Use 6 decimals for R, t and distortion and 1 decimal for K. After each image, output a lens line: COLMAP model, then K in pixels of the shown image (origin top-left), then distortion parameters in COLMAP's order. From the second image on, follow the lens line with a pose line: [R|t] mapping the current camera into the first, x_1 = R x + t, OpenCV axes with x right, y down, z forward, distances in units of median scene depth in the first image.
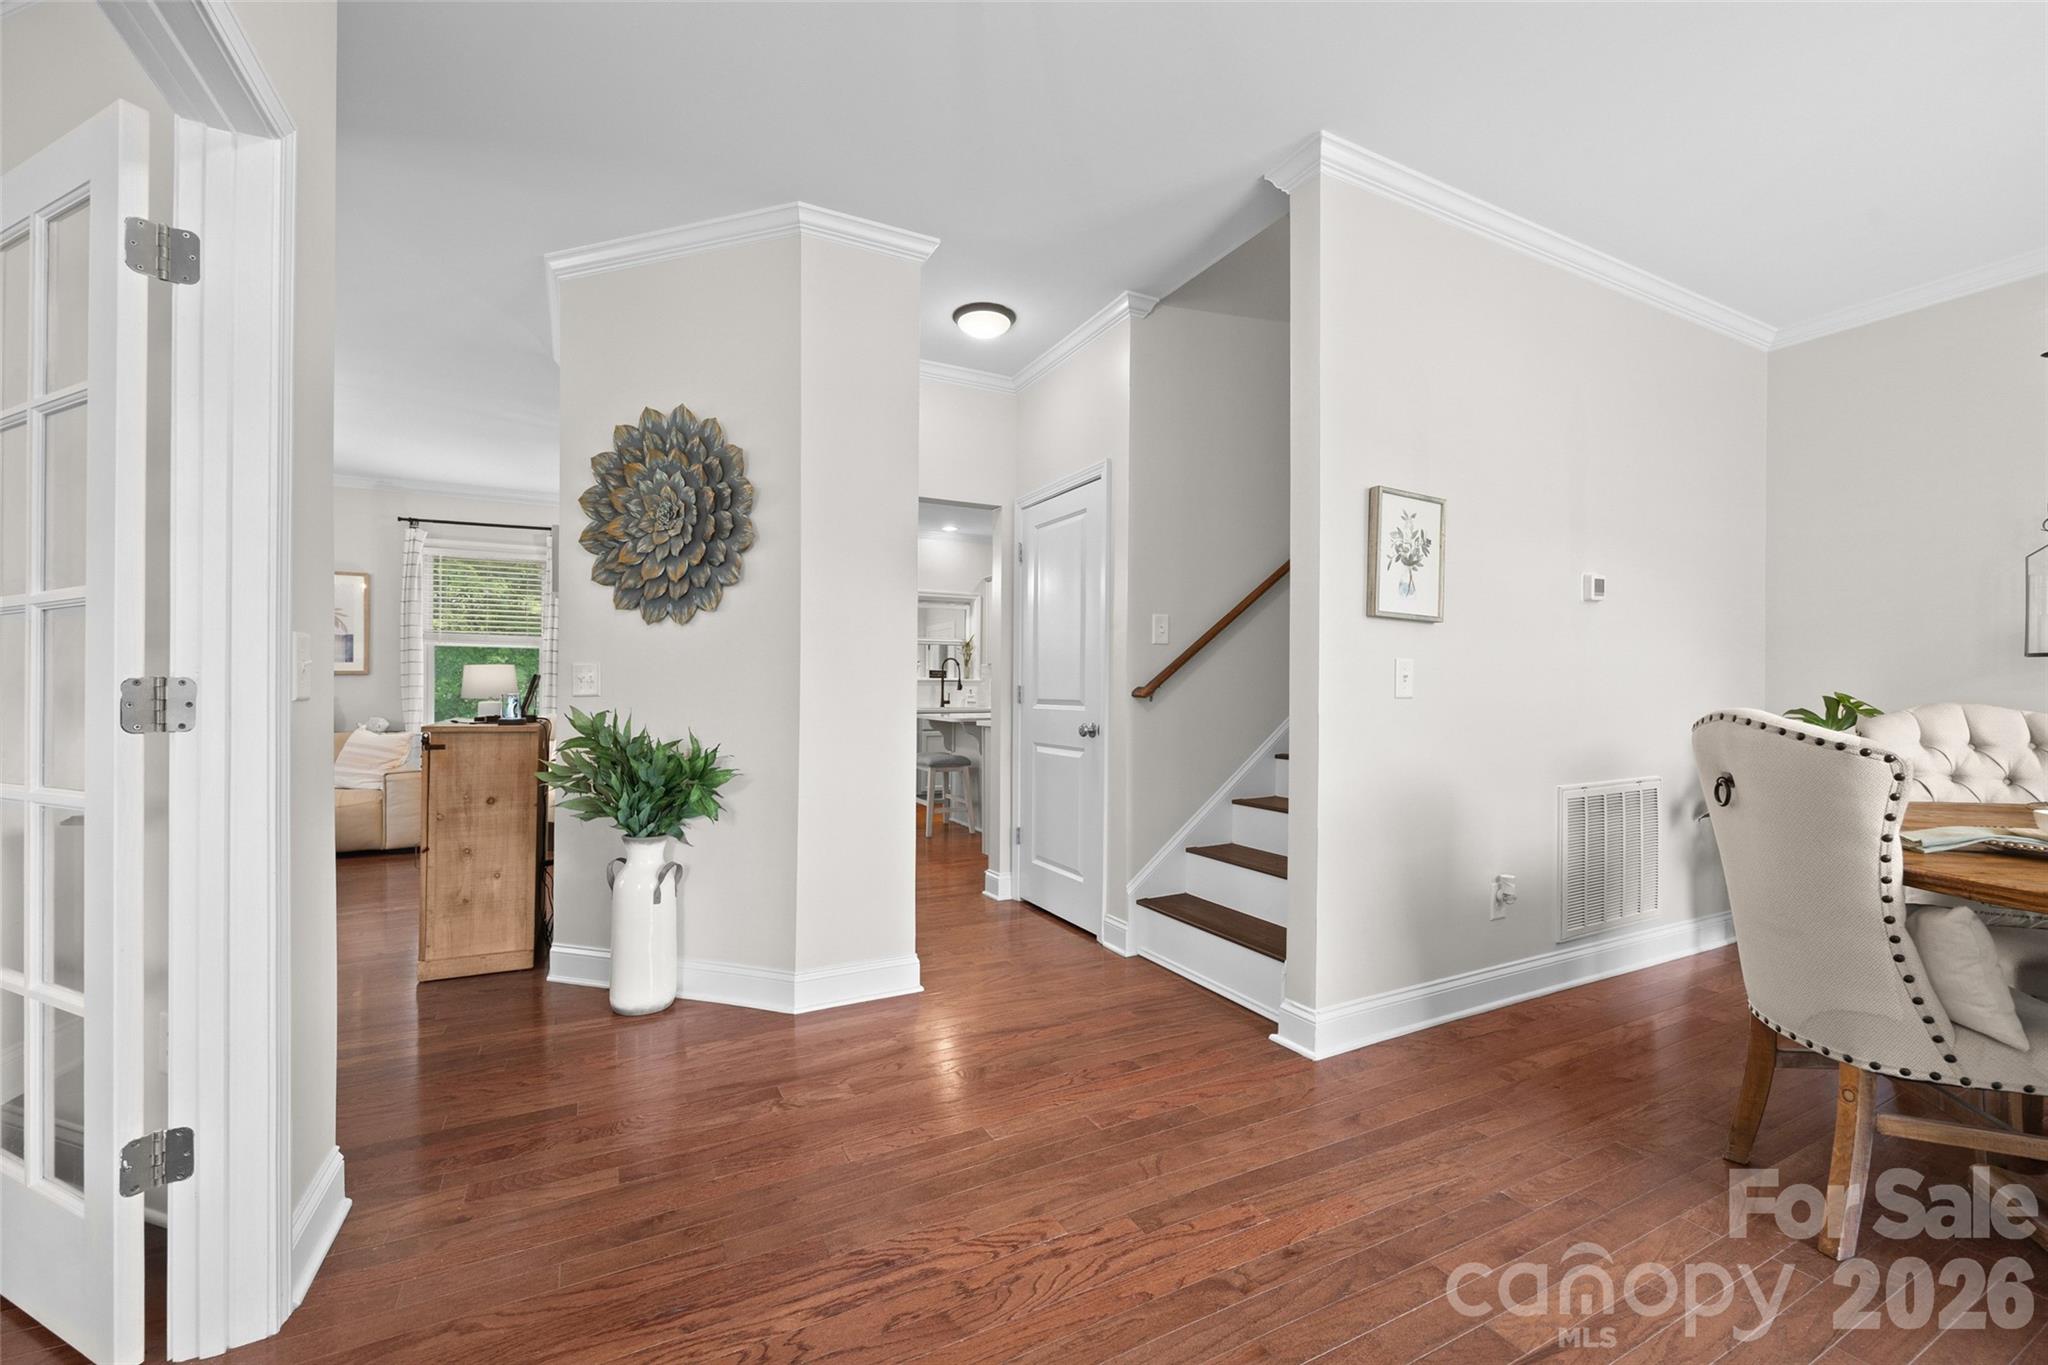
lens RADIAL K [[828.8, 0, 1015.5], [0, 828.8, 691.3], [0, 0, 1]] dist [0.000731, -0.000942]
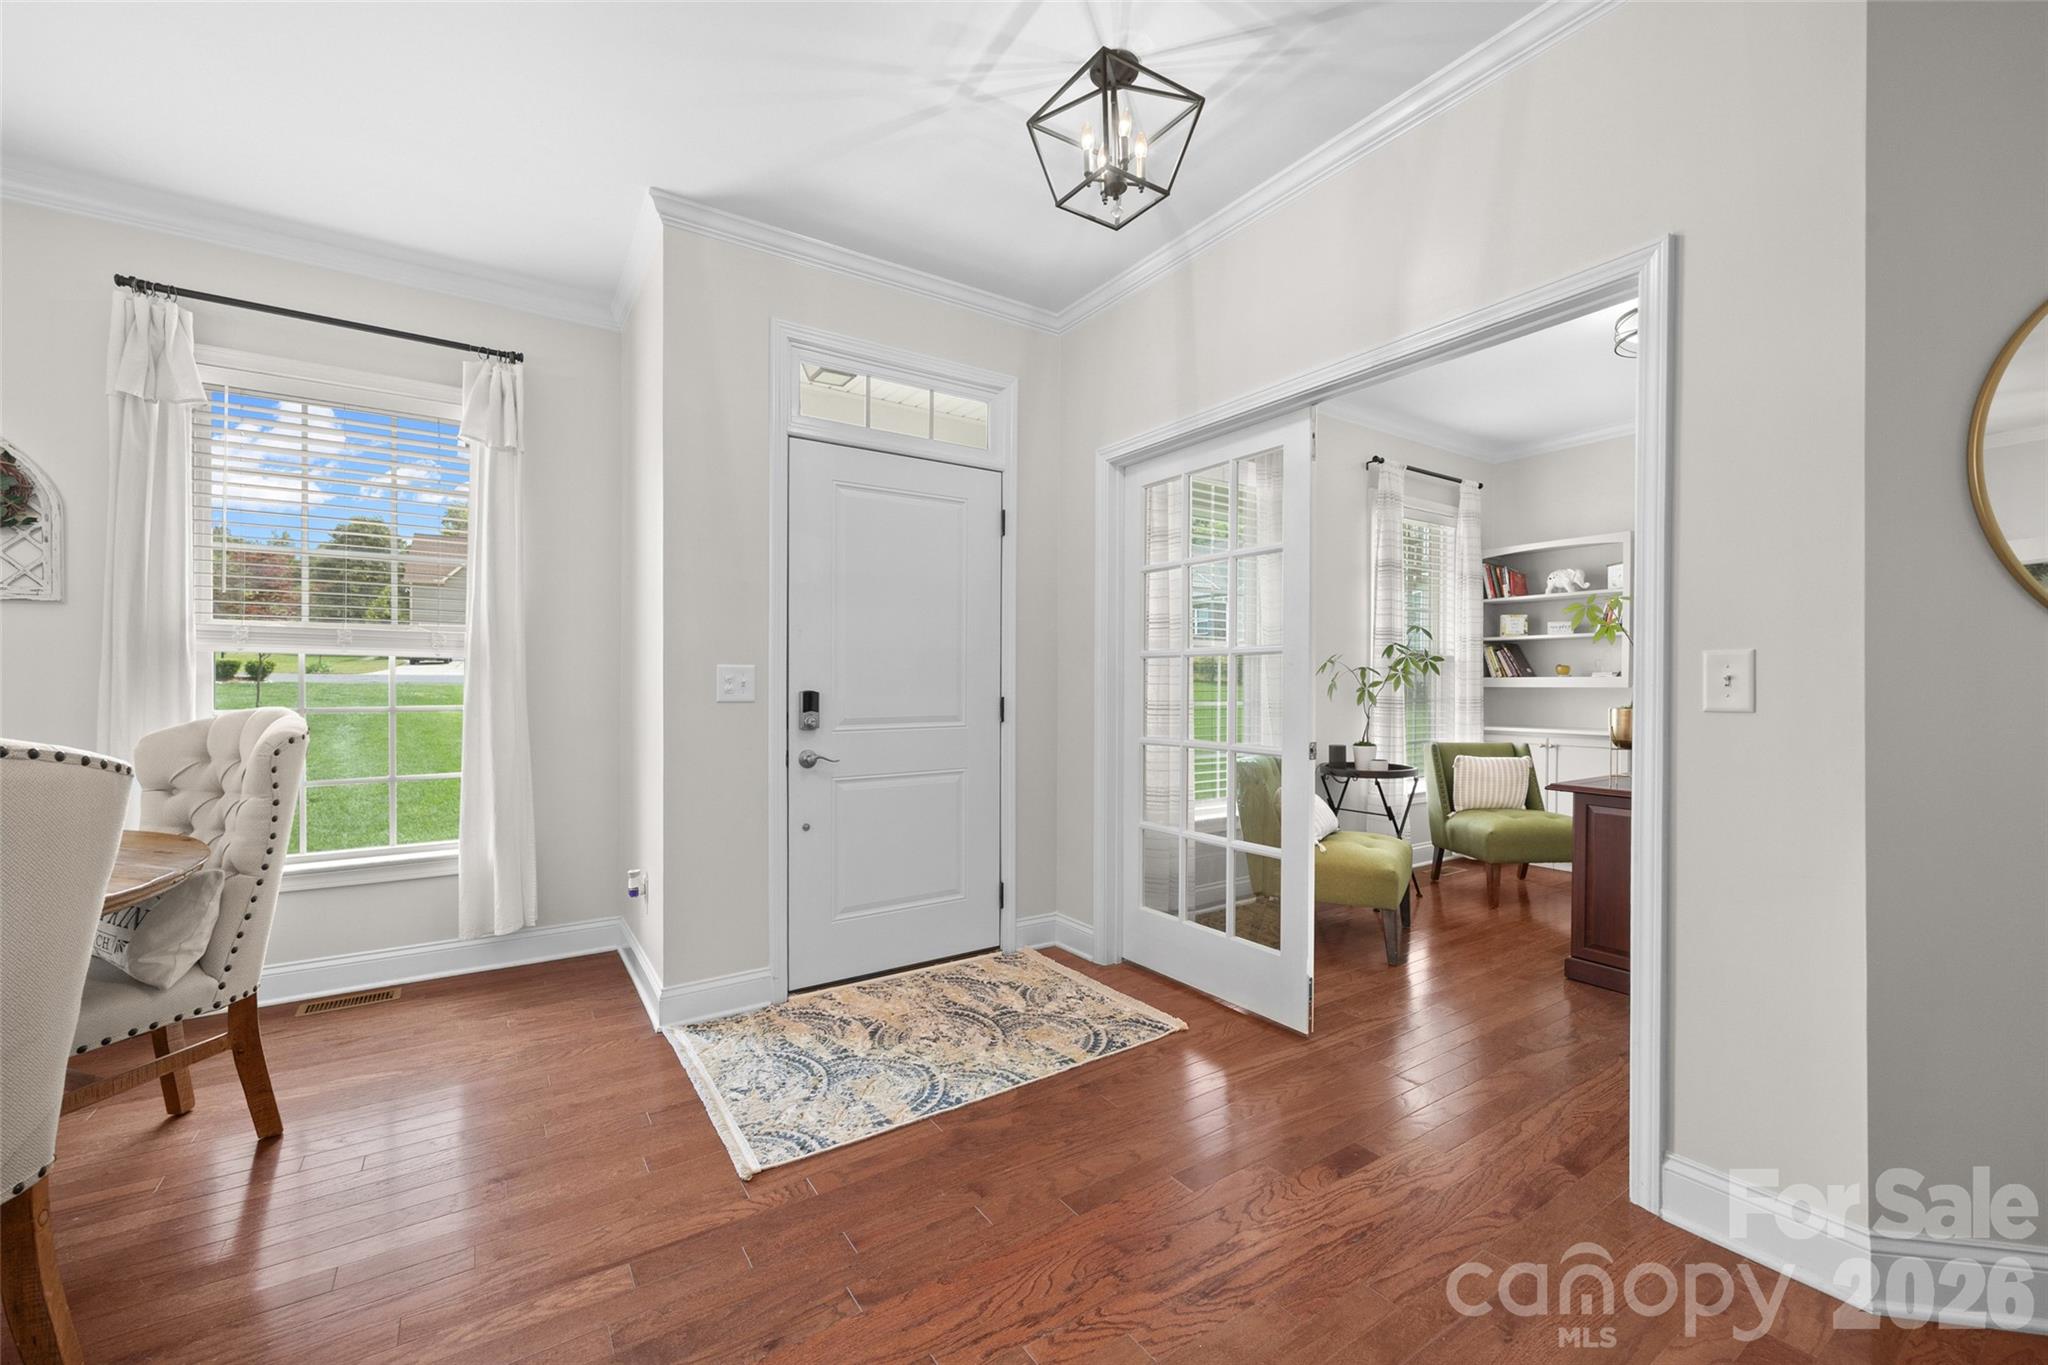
lens RADIAL K [[828.8, 0, 1023.7], [0, 828.8, 685.9], [0, 0, 1]] dist [0.000731, -0.000942]
pose [[-0.993717, -0.001207, -0.111916, 0.161938], [-0.001194, 0.999999, -0.000180, -0.021113], [0.111916, -0.000045, -0.993718, 1.887731]]
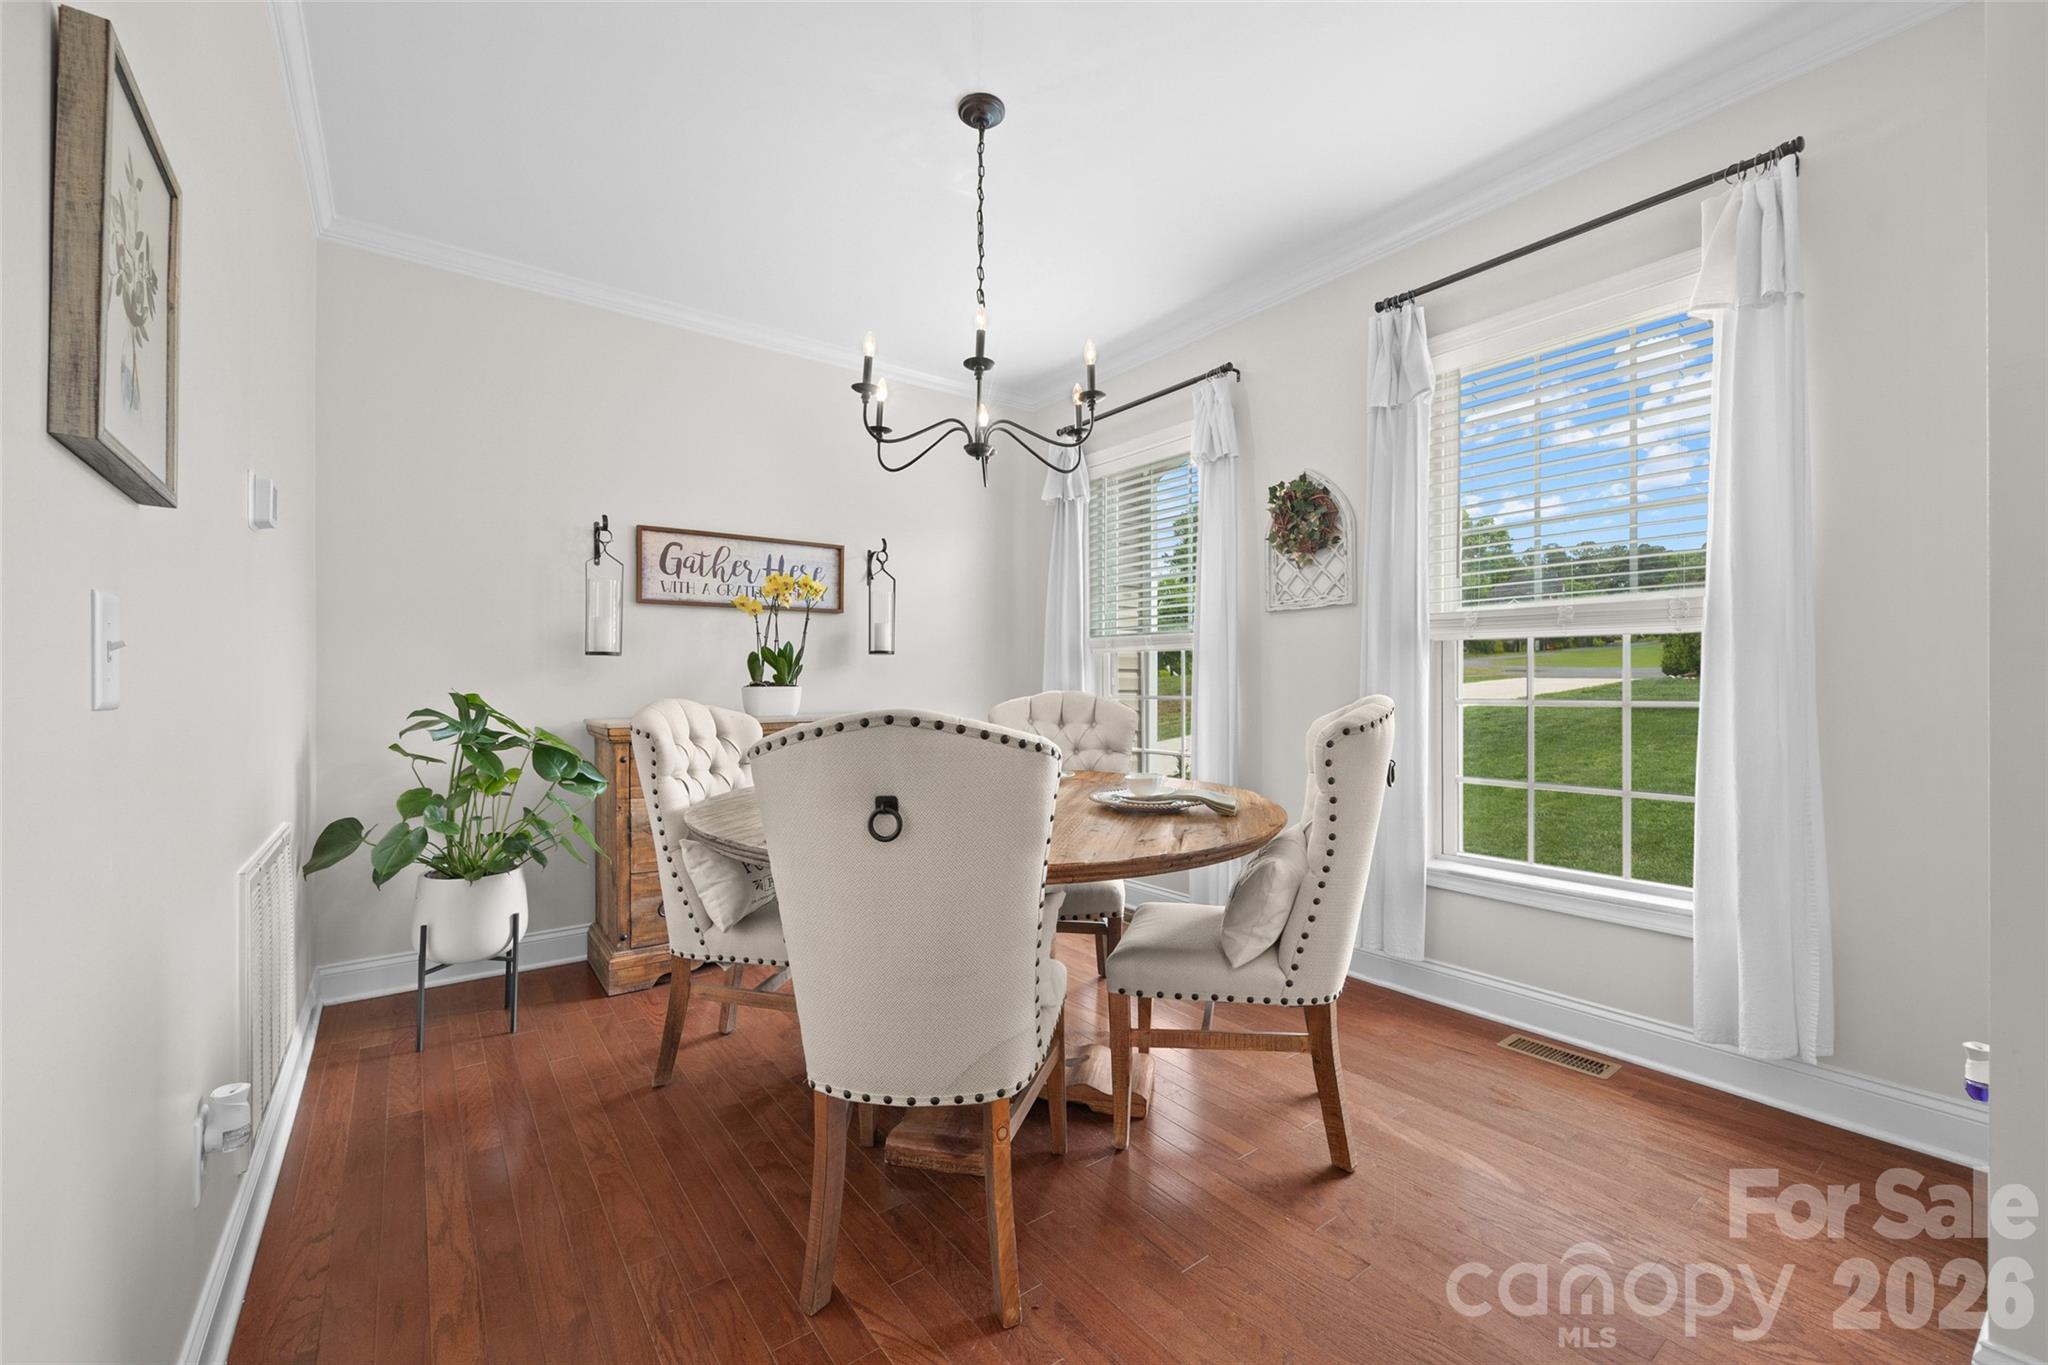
lens RADIAL K [[828.8, 0, 1028.2], [0, 828.8, 685.3], [0, 0, 1]] dist [0.000731, -0.000942]
pose [[-0.170569, 0.000620, 0.985345, 0.109950], [0.003348, 0.999994, -0.000050, -0.000289], [-0.985340, 0.003290, -0.170571, 1.121698]]
